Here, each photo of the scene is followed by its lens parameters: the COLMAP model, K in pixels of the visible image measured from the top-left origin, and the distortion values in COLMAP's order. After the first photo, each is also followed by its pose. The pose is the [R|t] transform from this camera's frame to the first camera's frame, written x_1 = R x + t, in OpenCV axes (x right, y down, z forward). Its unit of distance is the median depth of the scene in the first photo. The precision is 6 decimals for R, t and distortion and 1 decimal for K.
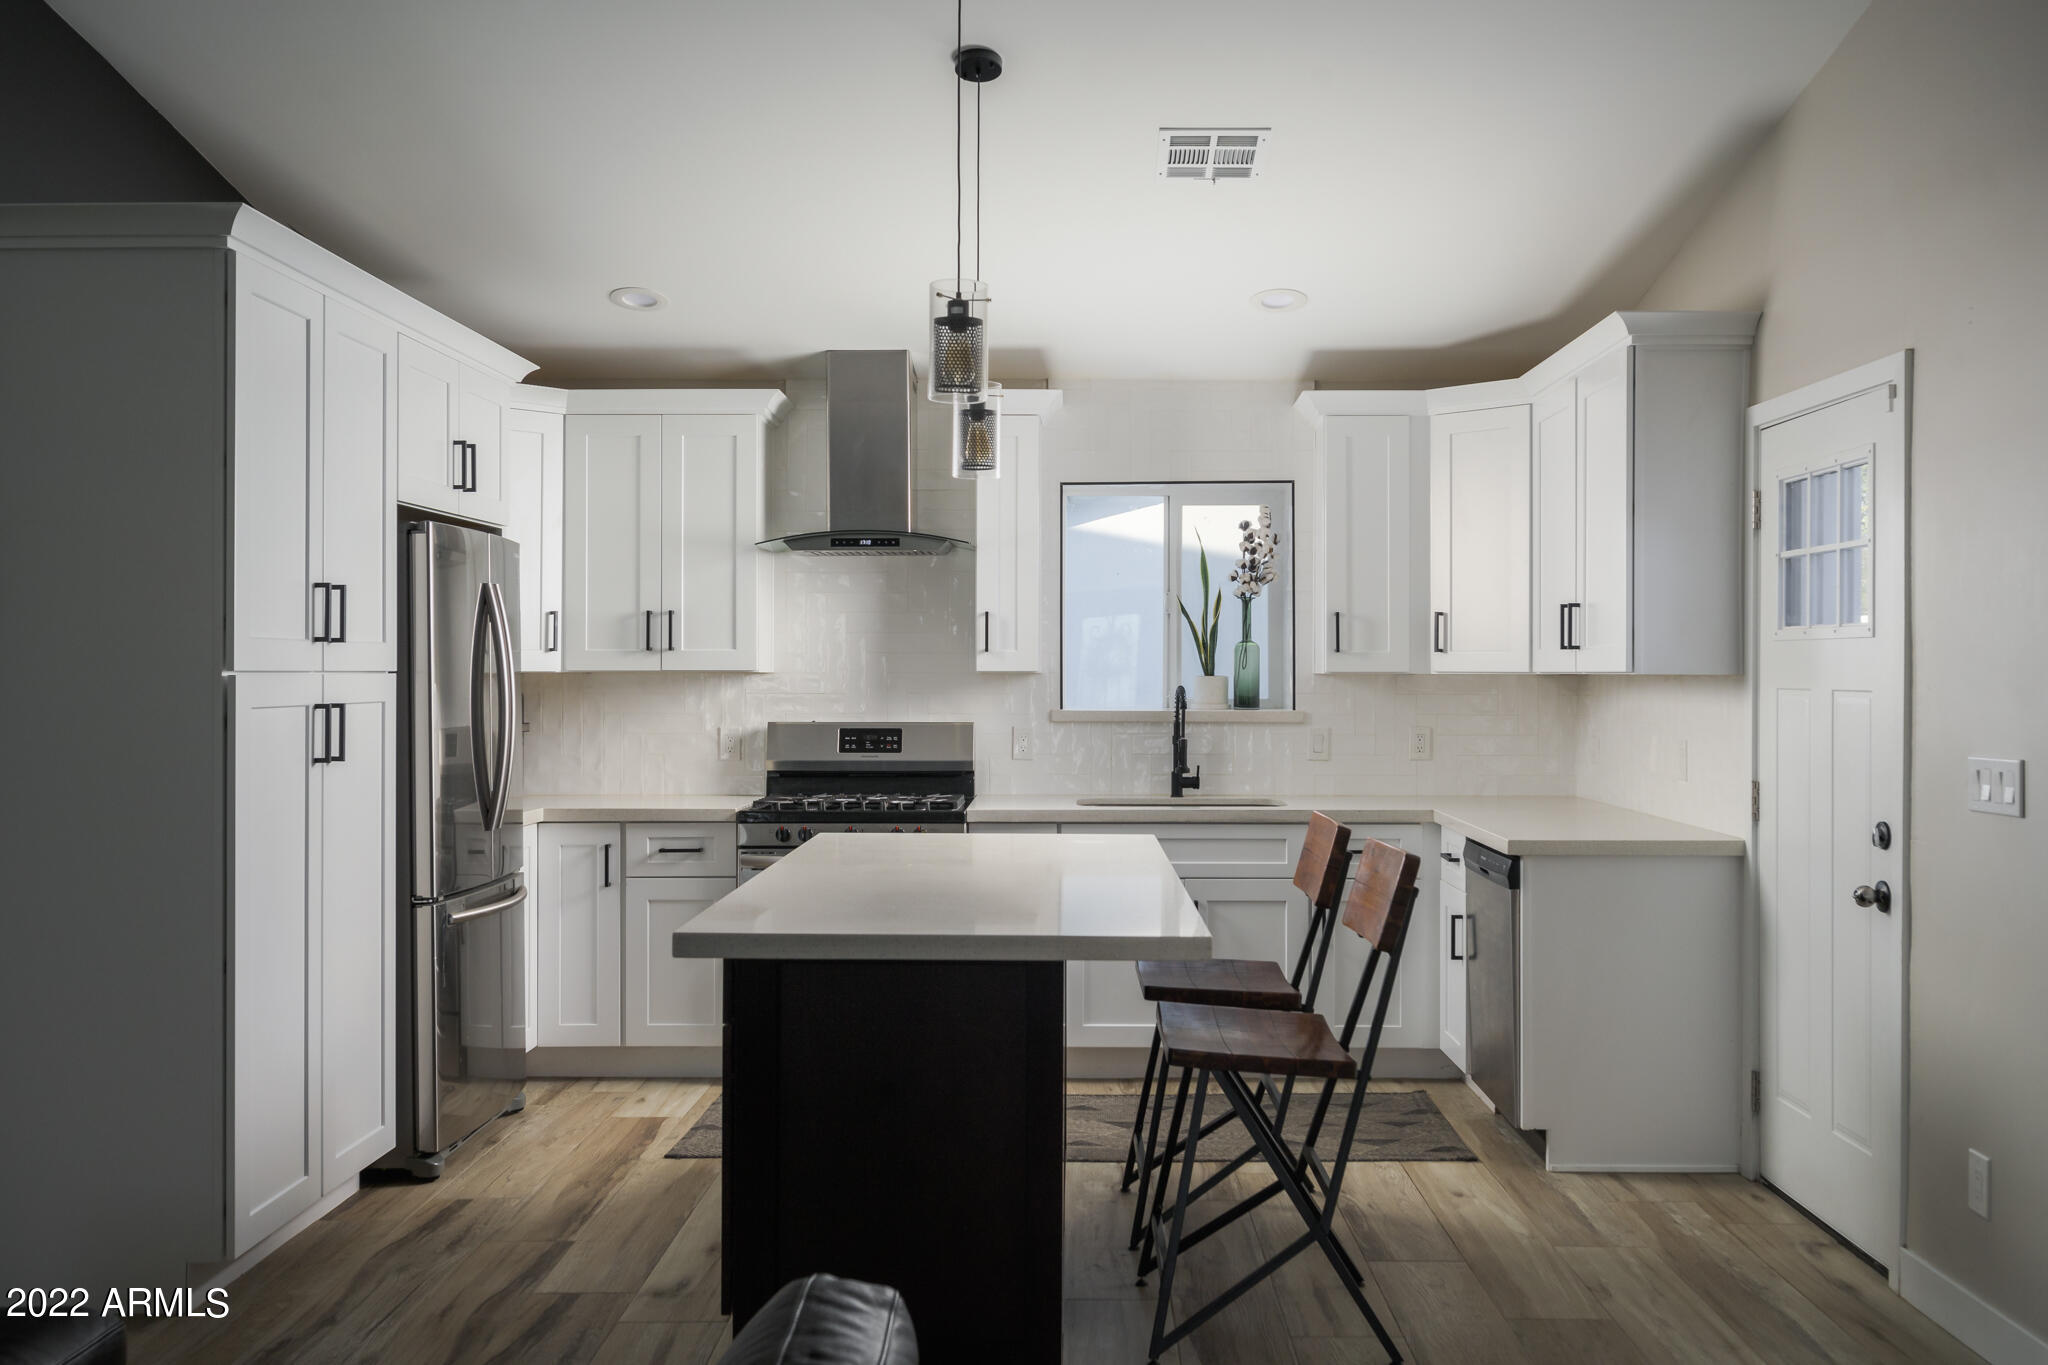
lens RADIAL K [[1784.6, 0, 1024.0], [0, 1784.6, 682.5], [0, 0, 1]] dist [0.012822, 0.004915]
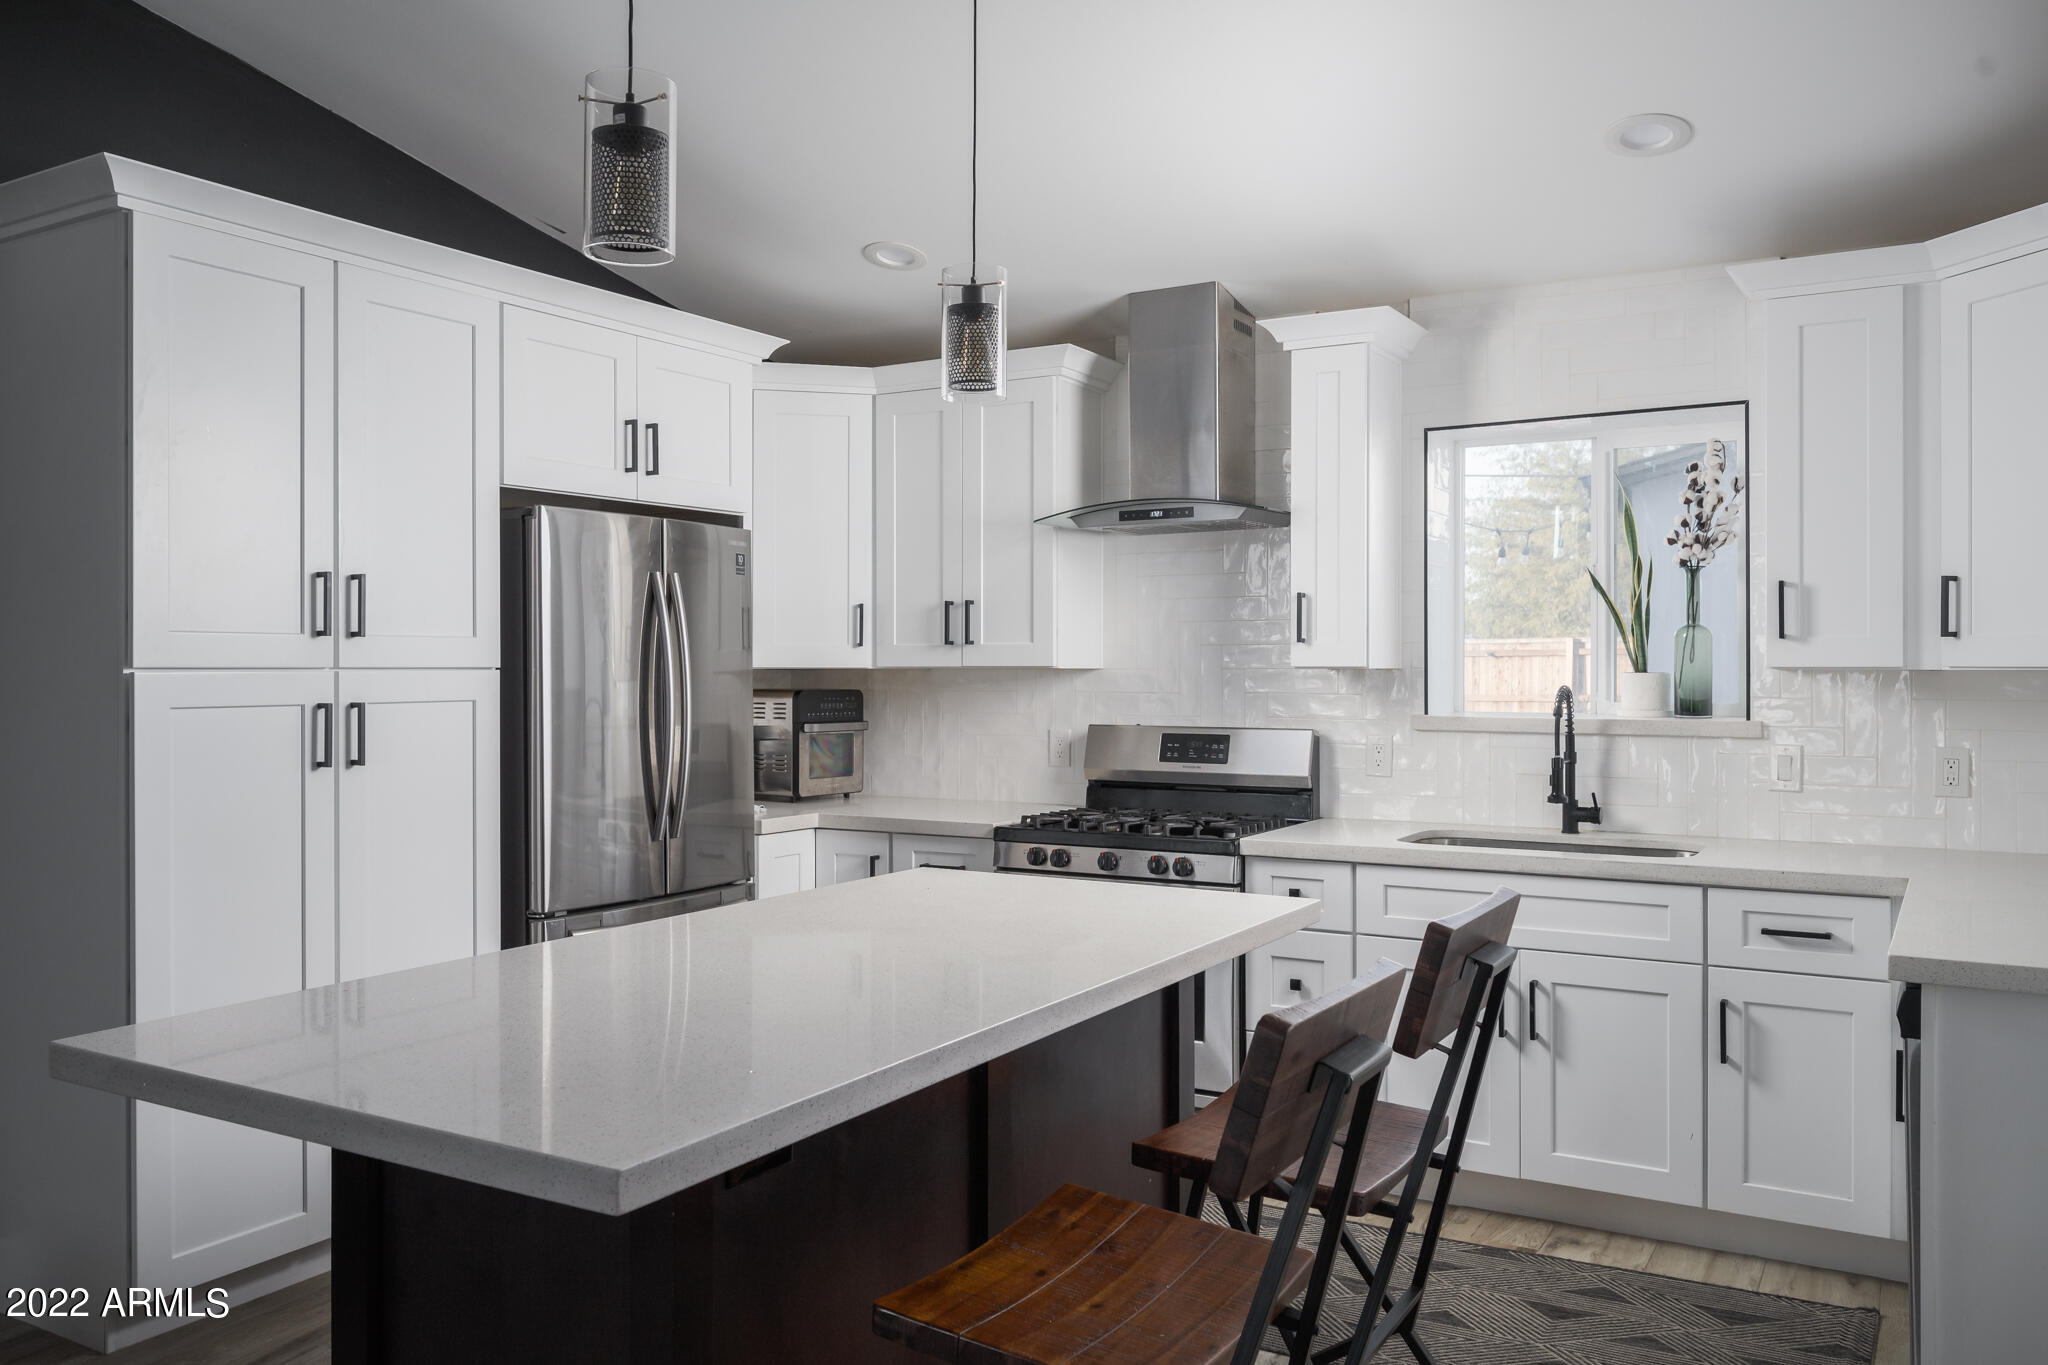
lens RADIAL K [[1540.9, 0, 1024.0], [0, 1540.9, 682.5], [0, 0, 1]] dist [-0.002275, -0.001499]
pose [[0.869083, 0.003653, -0.494653, 0.208361], [-0.001790, 0.999989, 0.004240, -0.001884], [0.494663, -0.002799, 0.869080, 0.323642]]
